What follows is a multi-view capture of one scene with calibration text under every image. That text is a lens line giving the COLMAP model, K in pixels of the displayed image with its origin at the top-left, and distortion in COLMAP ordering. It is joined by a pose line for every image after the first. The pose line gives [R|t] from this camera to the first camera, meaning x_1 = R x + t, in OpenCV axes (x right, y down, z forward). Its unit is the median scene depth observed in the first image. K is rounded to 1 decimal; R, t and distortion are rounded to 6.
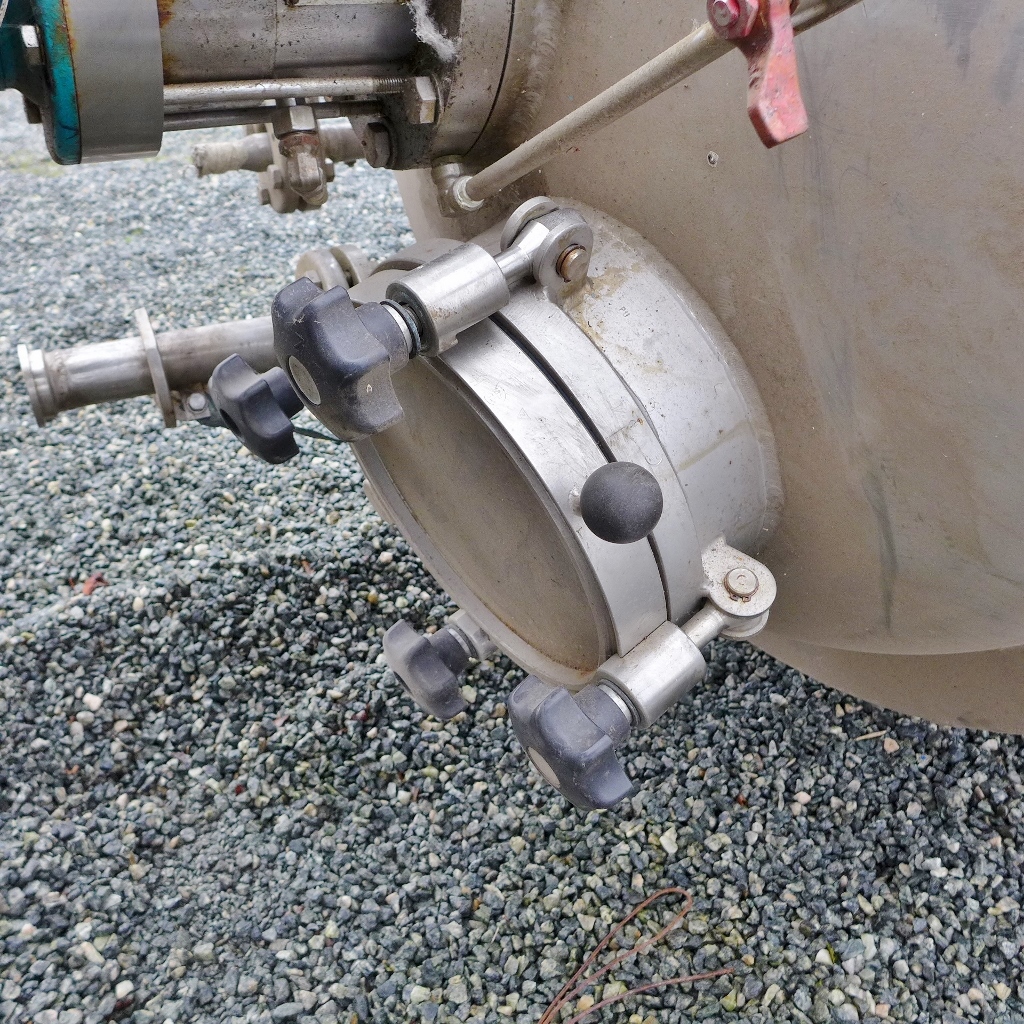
lens RADIAL K [[984.7, 0, 495.5], [0, 984.7, 498.4], [0, 0, 1]] dist [-0.047047, 0.018520]
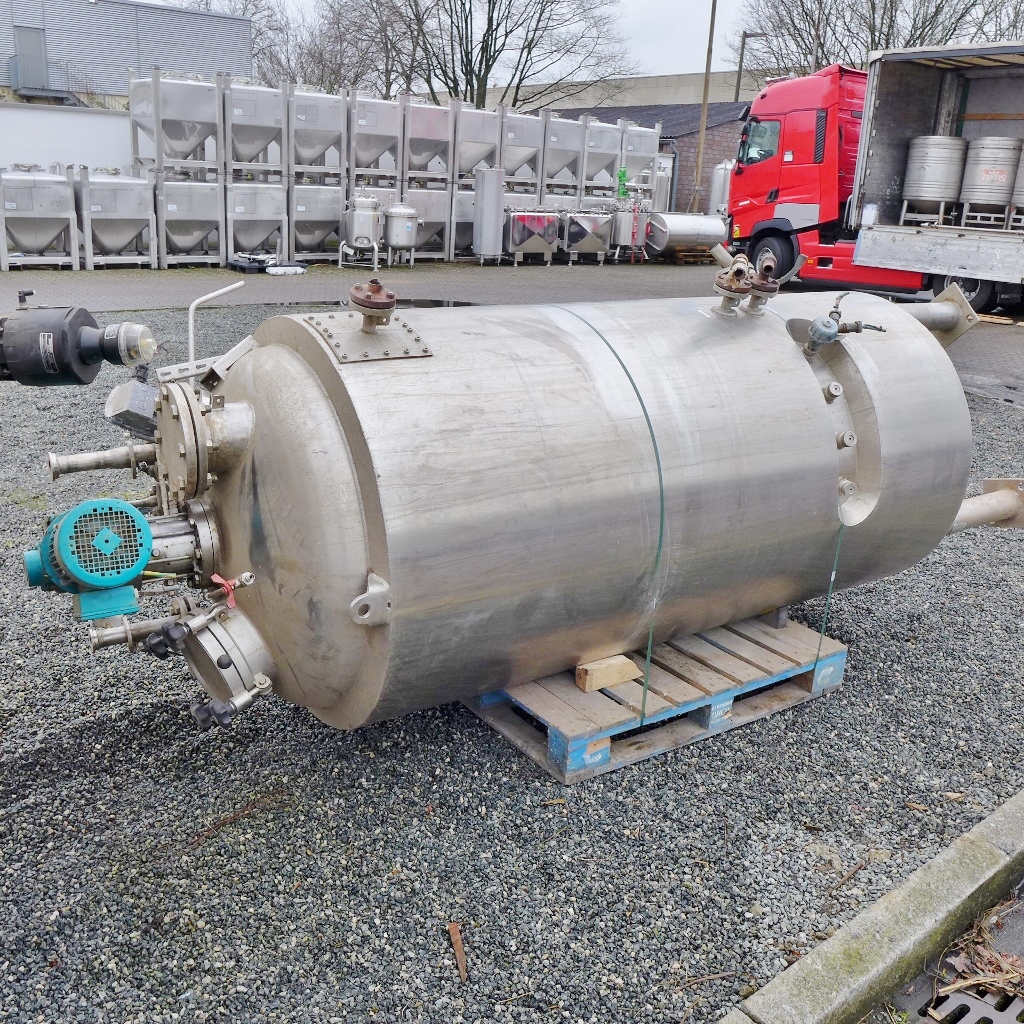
lens RADIAL K [[984.7, 0, 495.5], [0, 984.7, 498.4], [0, 0, 1]] dist [-0.047047, 0.018520]
pose [[0.995908, -0.013083, 0.089420, 0.541546], [0.033421, 0.972638, -0.229911, 0.199093], [-0.083965, 0.231959, 0.969095, -2.176960]]
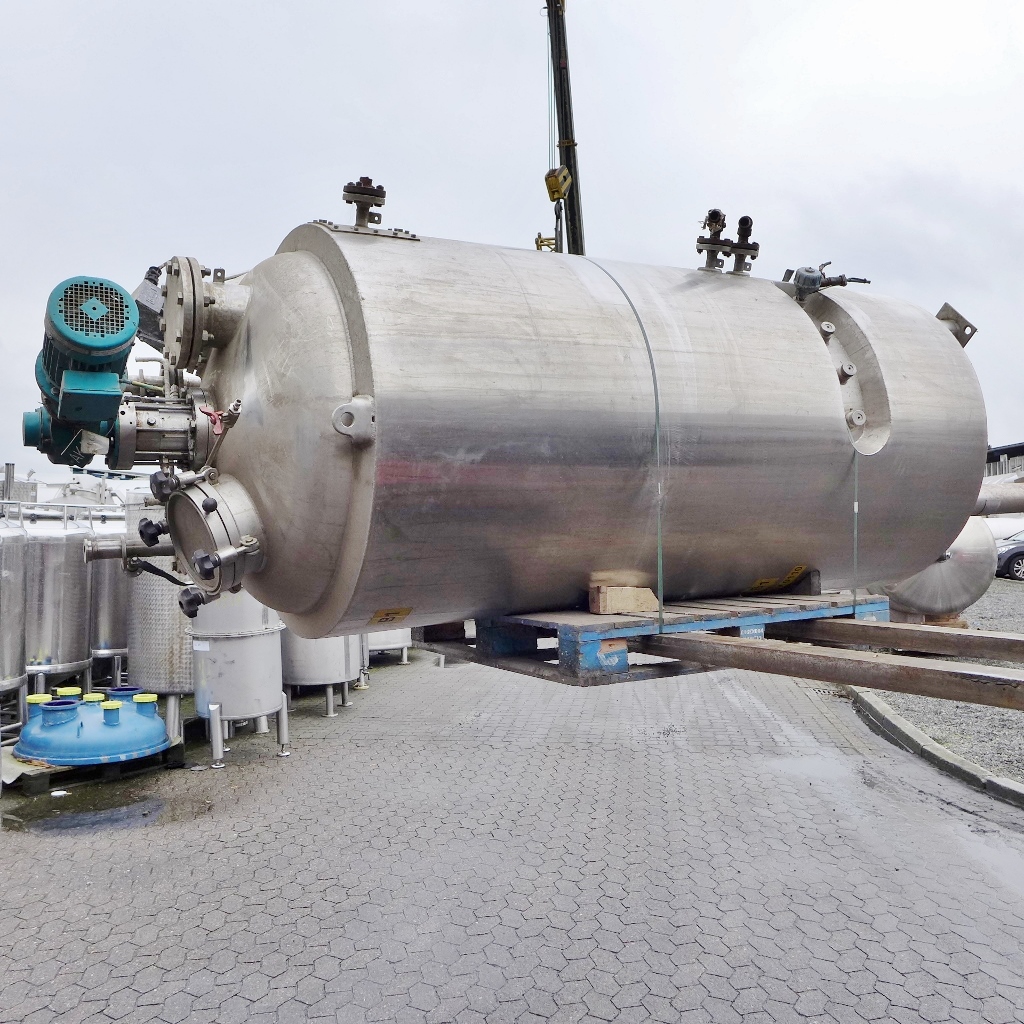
lens RADIAL K [[984.7, 0, 495.5], [0, 984.7, 498.4], [0, 0, 1]] dist [-0.047047, 0.018520]
pose [[0.998553, -0.040685, 0.035172, 0.702238], [0.053239, 0.840322, -0.539467, 1.380927], [-0.007608, 0.540559, 0.841272, -1.658356]]
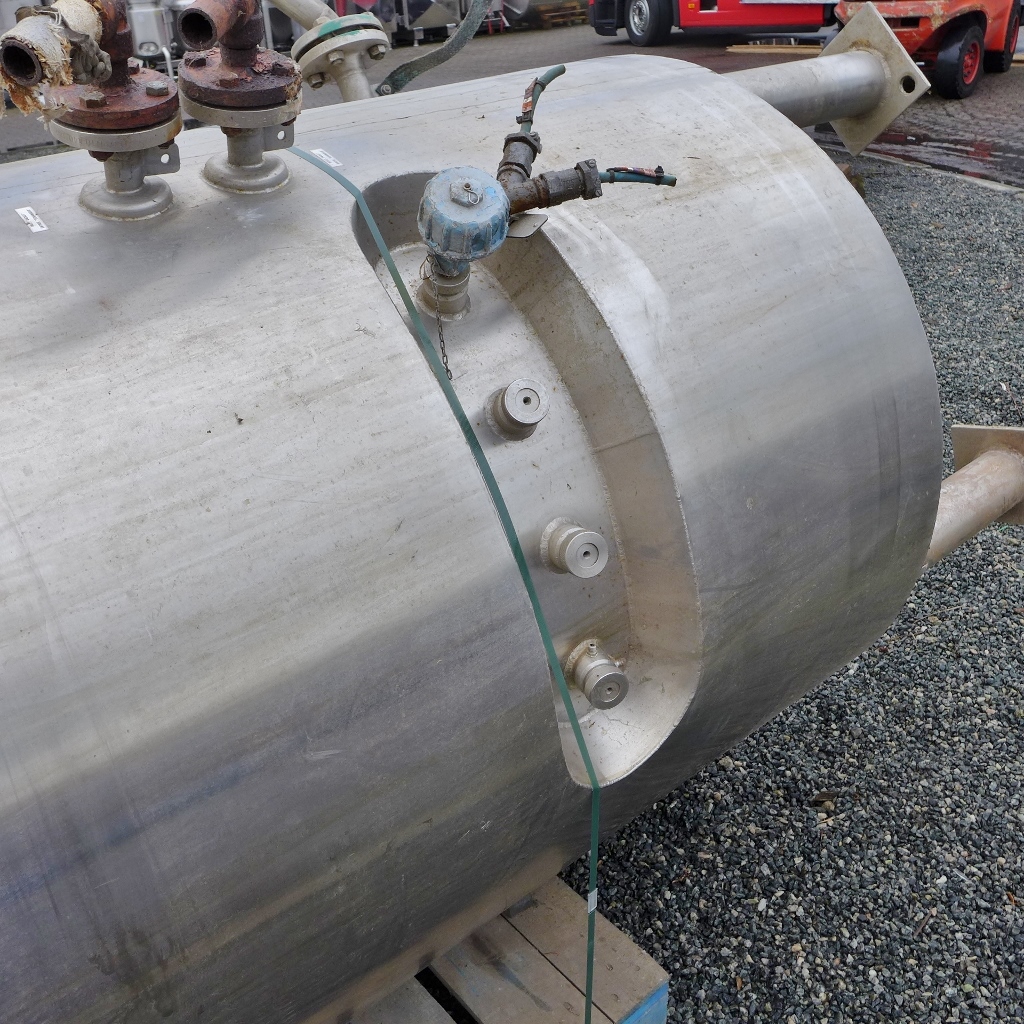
lens RADIAL K [[984.7, 0, 495.5], [0, 984.7, 498.4], [0, 0, 1]] dist [-0.047047, 0.018520]
pose [[0.975726, -0.175103, 0.131521, 1.808967], [0.179944, 0.983339, -0.025780, -0.767159], [-0.124815, 0.048821, 0.990978, -0.163065]]
